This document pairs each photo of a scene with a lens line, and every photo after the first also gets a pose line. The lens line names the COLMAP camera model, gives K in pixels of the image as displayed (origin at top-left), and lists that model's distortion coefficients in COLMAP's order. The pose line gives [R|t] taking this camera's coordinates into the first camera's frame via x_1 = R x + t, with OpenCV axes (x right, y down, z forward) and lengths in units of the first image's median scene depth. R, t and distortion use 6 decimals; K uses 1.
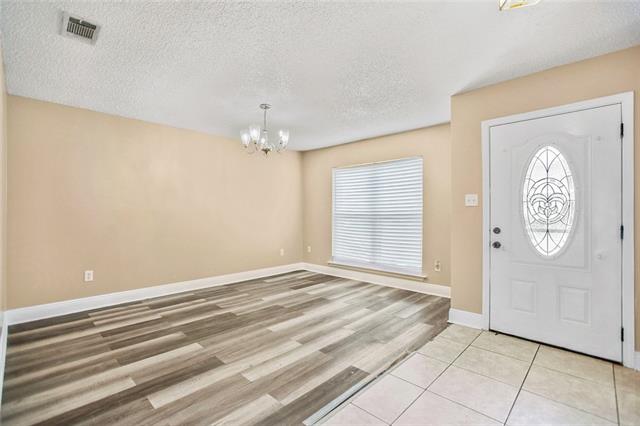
lens RADIAL K [[287.3, 0, 316.1], [0, 287.3, 213.8], [0, 0, 1]] dist [-0.003496, -0.000016]
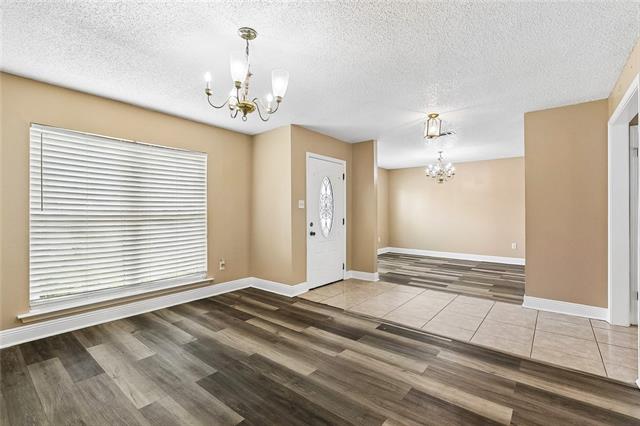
lens RADIAL K [[287.3, 0, 316.6], [0, 287.3, 213.2], [0, 0, 1]] dist [-0.003496, -0.000016]
pose [[-0.084342, 0.001576, 0.996436, -0.837670], [0.003264, 0.999994, -0.001305, -0.000918], [-0.996432, 0.003142, -0.084346, 0.986127]]
